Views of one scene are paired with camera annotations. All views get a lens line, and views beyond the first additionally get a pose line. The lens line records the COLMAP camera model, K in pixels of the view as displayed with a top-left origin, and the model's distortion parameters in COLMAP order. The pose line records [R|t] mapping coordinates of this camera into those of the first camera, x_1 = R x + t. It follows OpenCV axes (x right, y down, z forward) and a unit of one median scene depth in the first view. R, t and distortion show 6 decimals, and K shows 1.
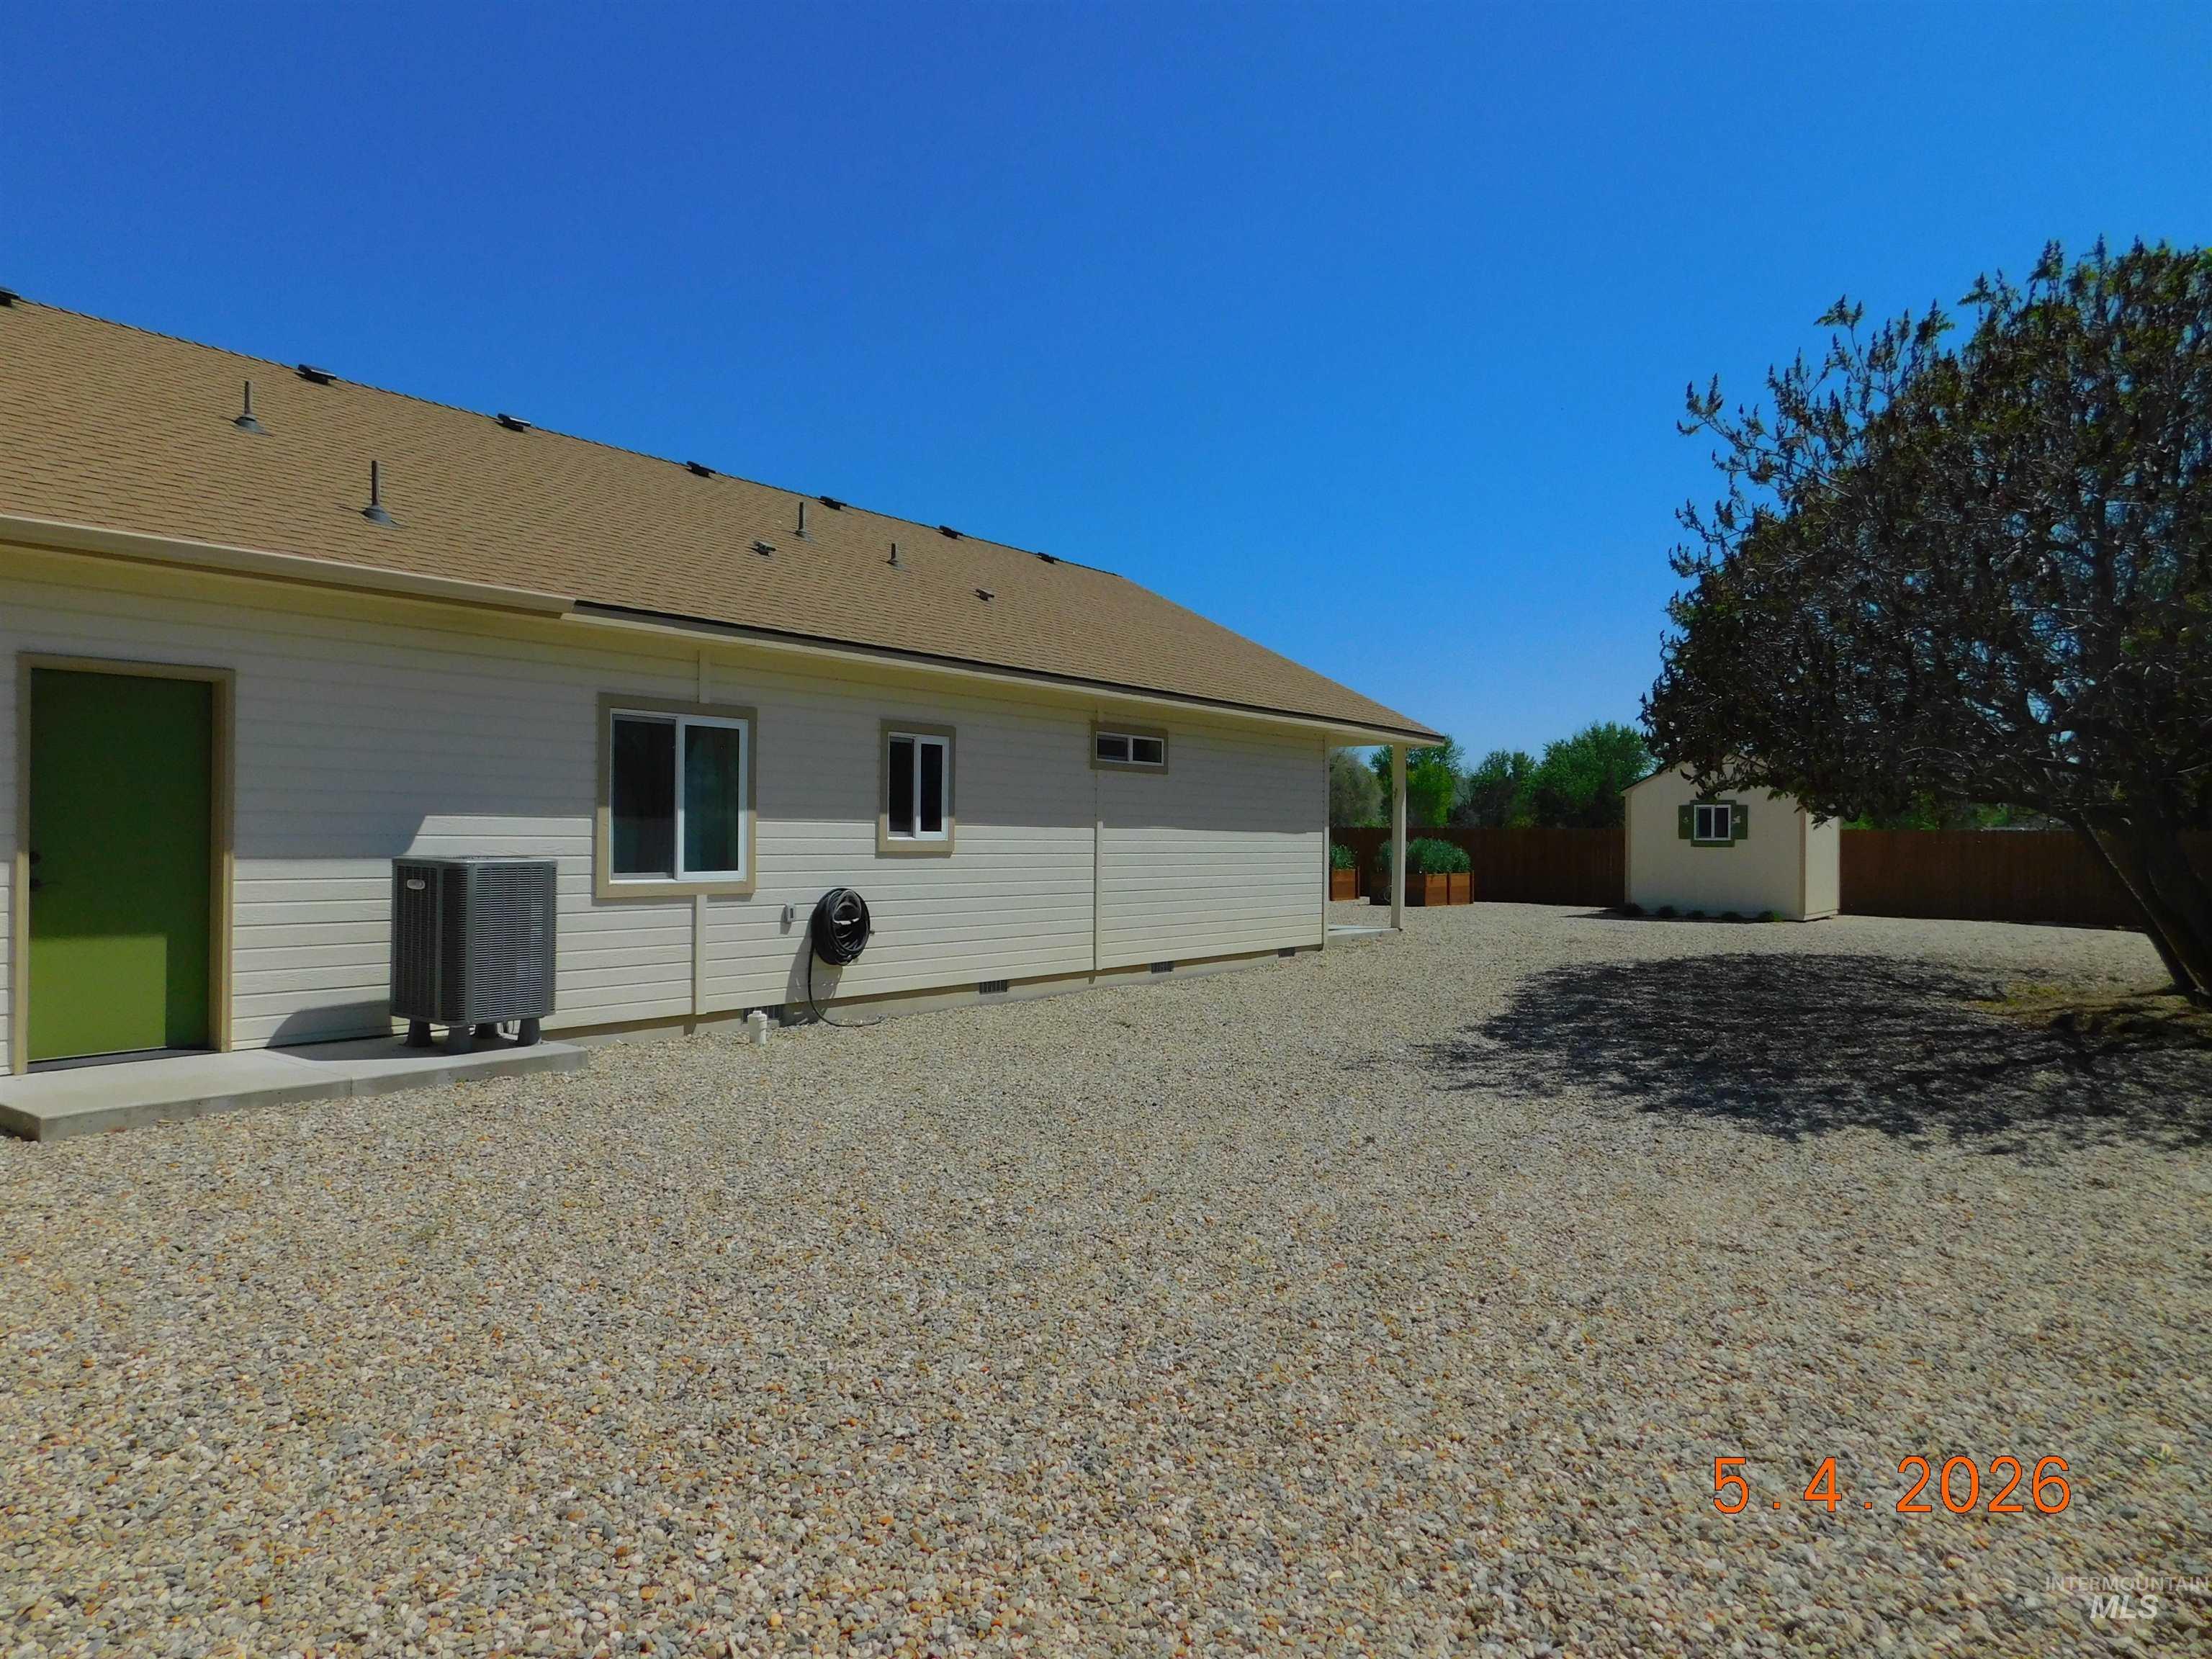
lens RADIAL K [[1493.0, 0, 1123.5], [0, 1493.0, 819.2], [0, 0, 1]] dist [-0.055173, 0.051565]
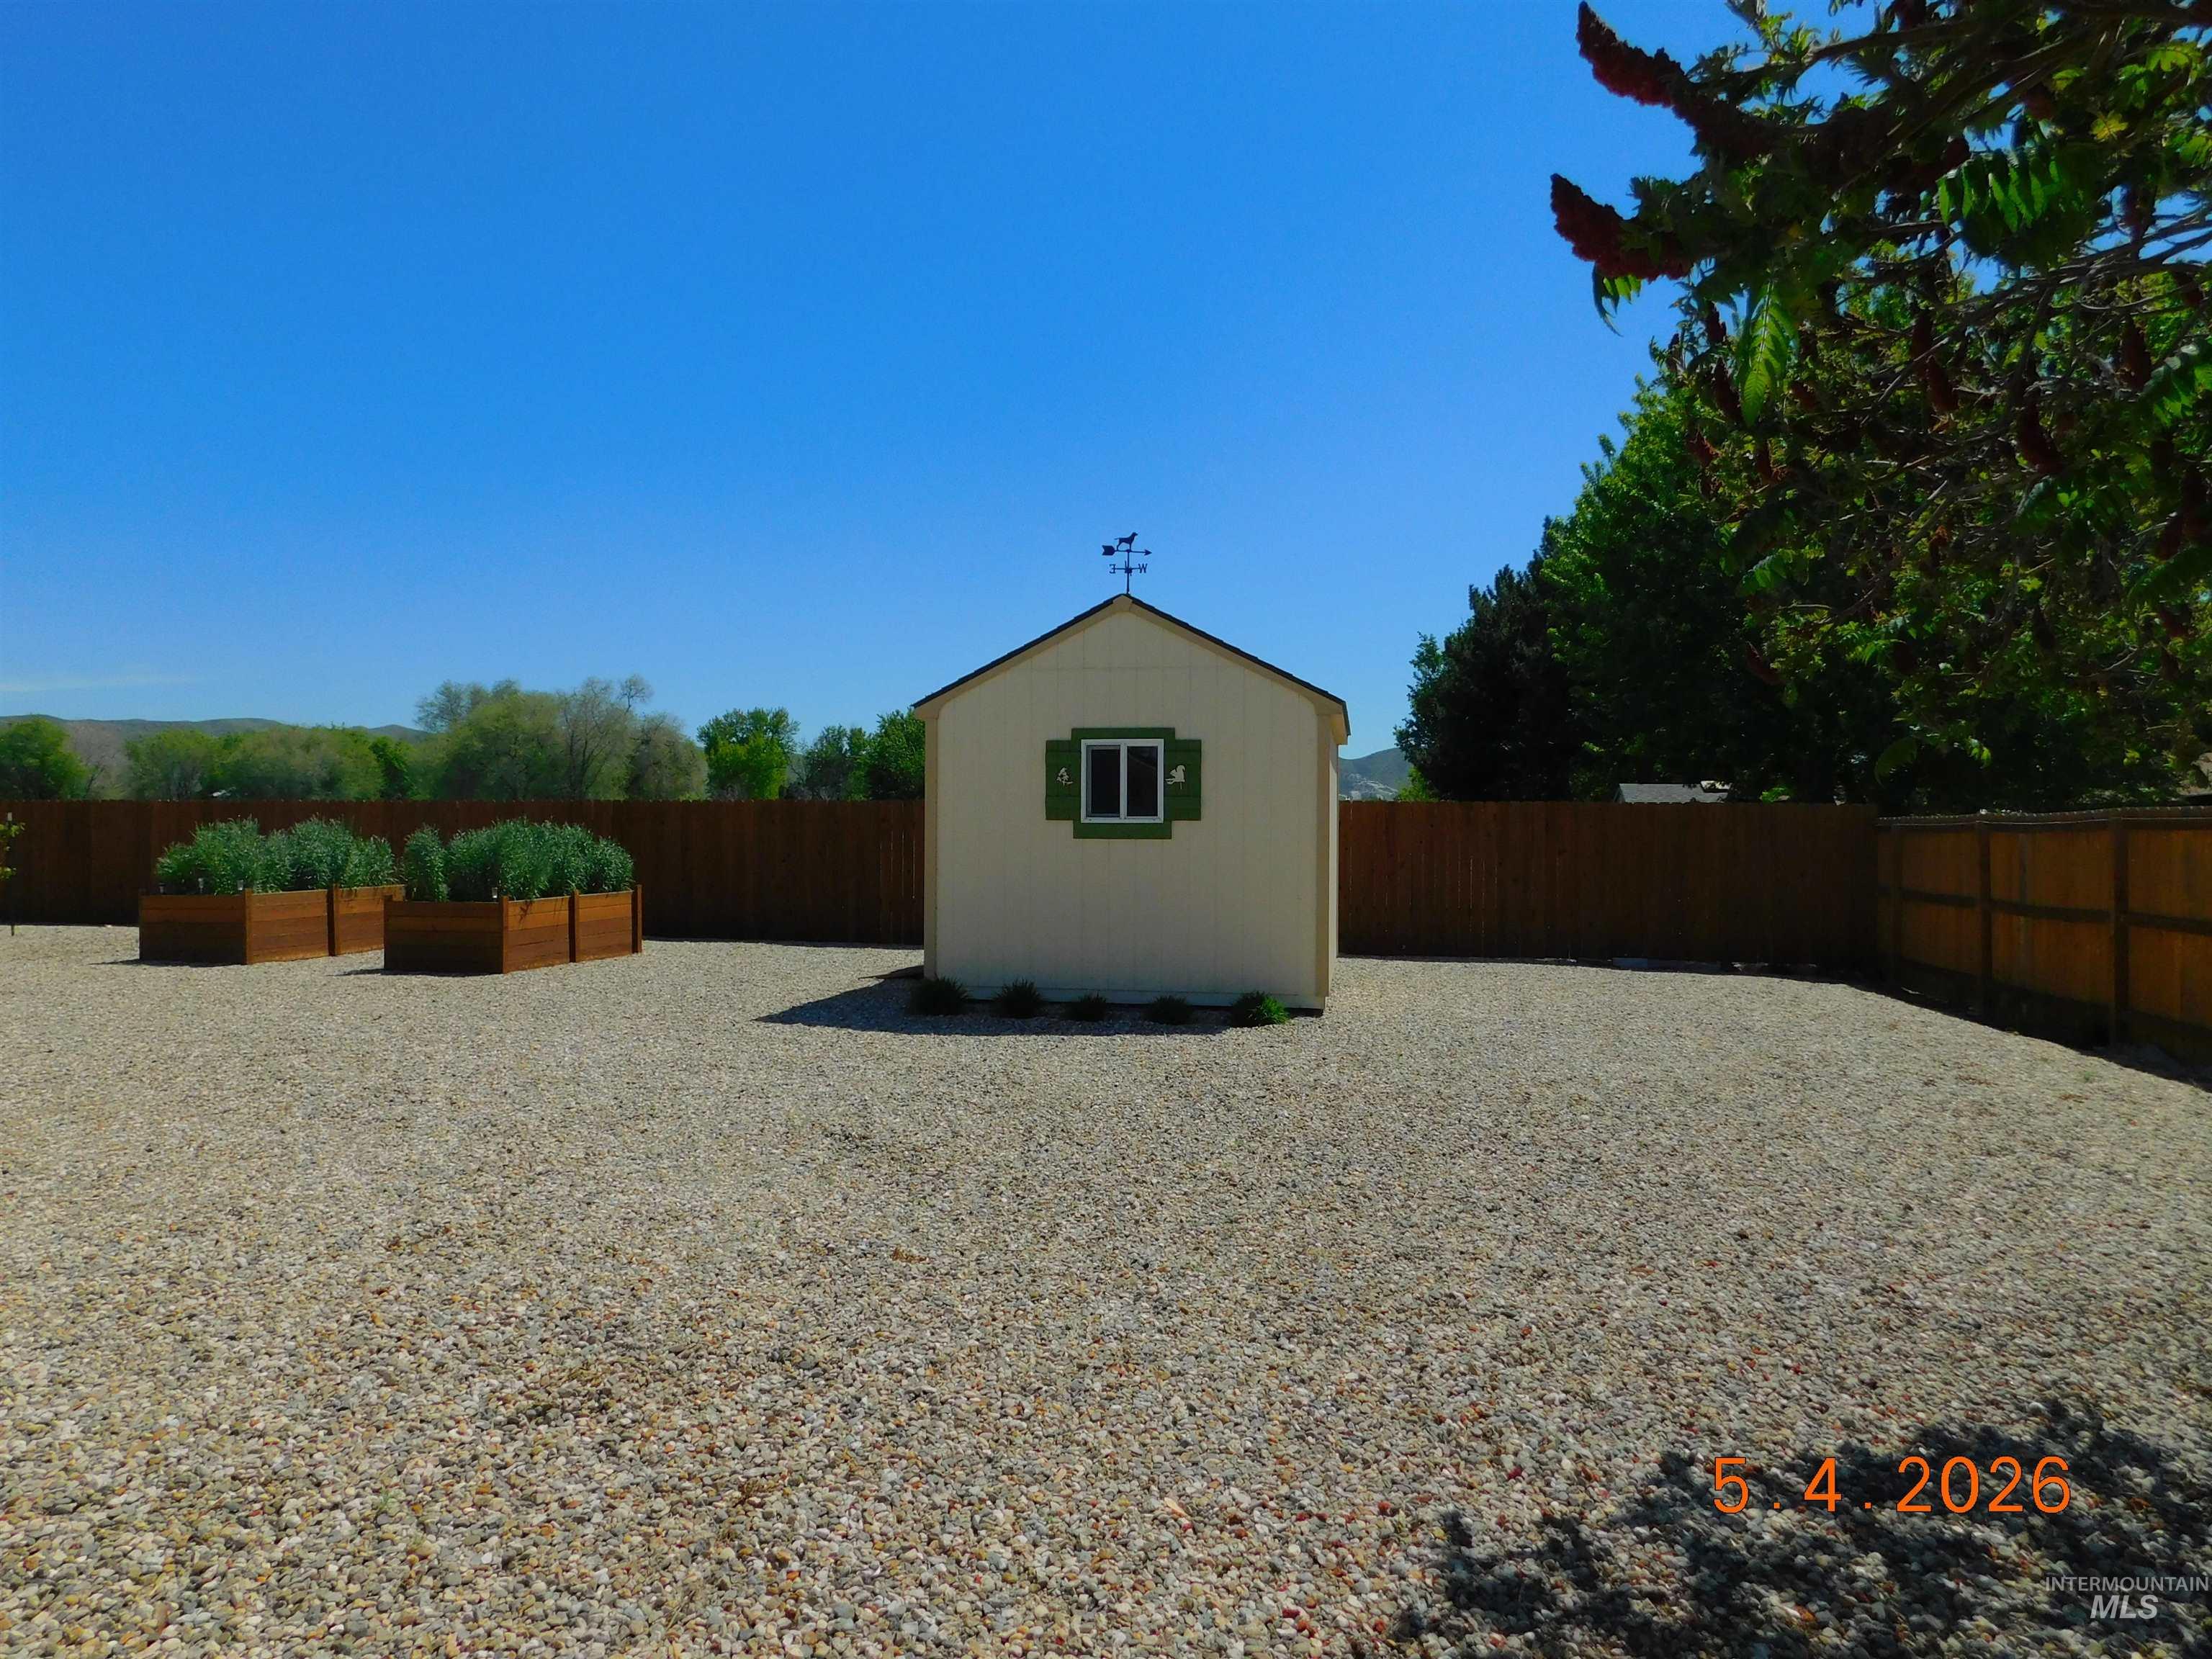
lens RADIAL K [[1493.0, 0, 1123.5], [0, 1493.0, 819.2], [0, 0, 1]] dist [-0.055173, 0.051565]
pose [[0.908177, -0.005571, 0.418549, 0.175416], [-0.000121, 0.999908, 0.013572, 0.005770], [-0.418586, -0.012376, 0.908093, 0.489241]]
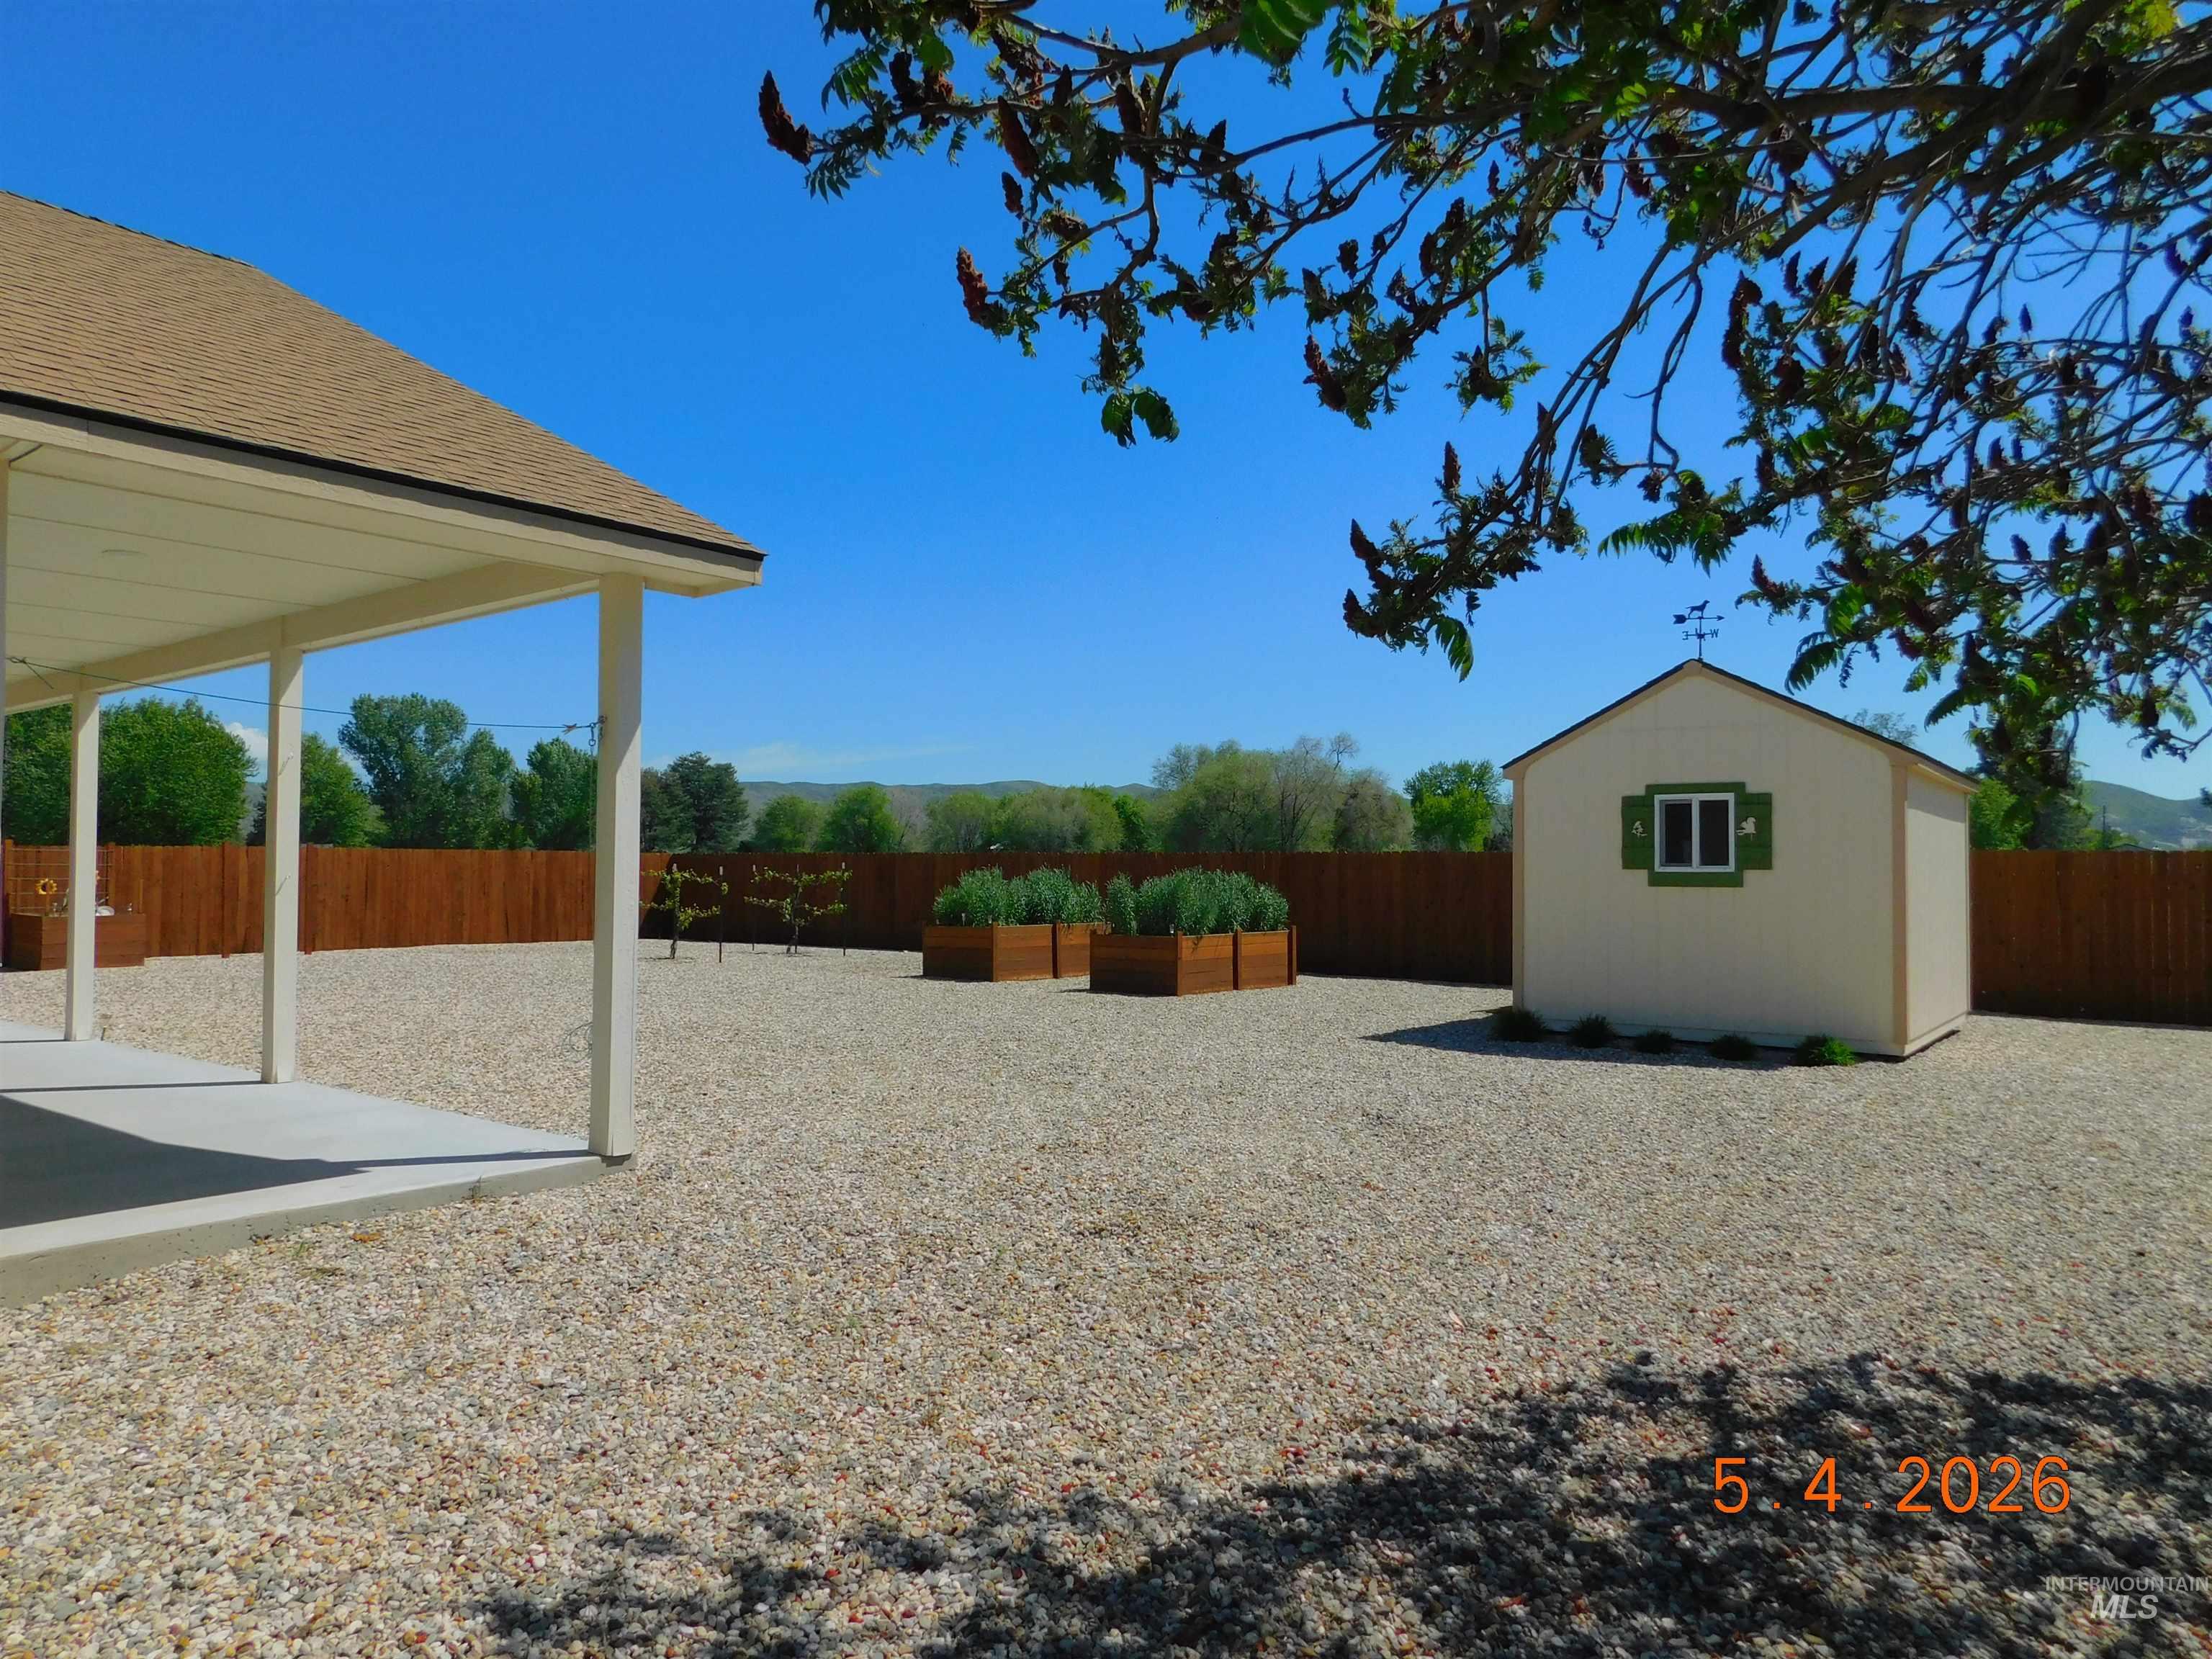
lens RADIAL K [[1493.0, 0, 1123.5], [0, 1493.0, 819.2], [0, 0, 1]] dist [-0.055173, 0.051565]
pose [[0.999459, -0.003589, -0.032700, 0.189718], [0.002880, 0.999761, -0.021675, 0.005853], [0.032770, 0.021569, 0.999230, 0.431885]]
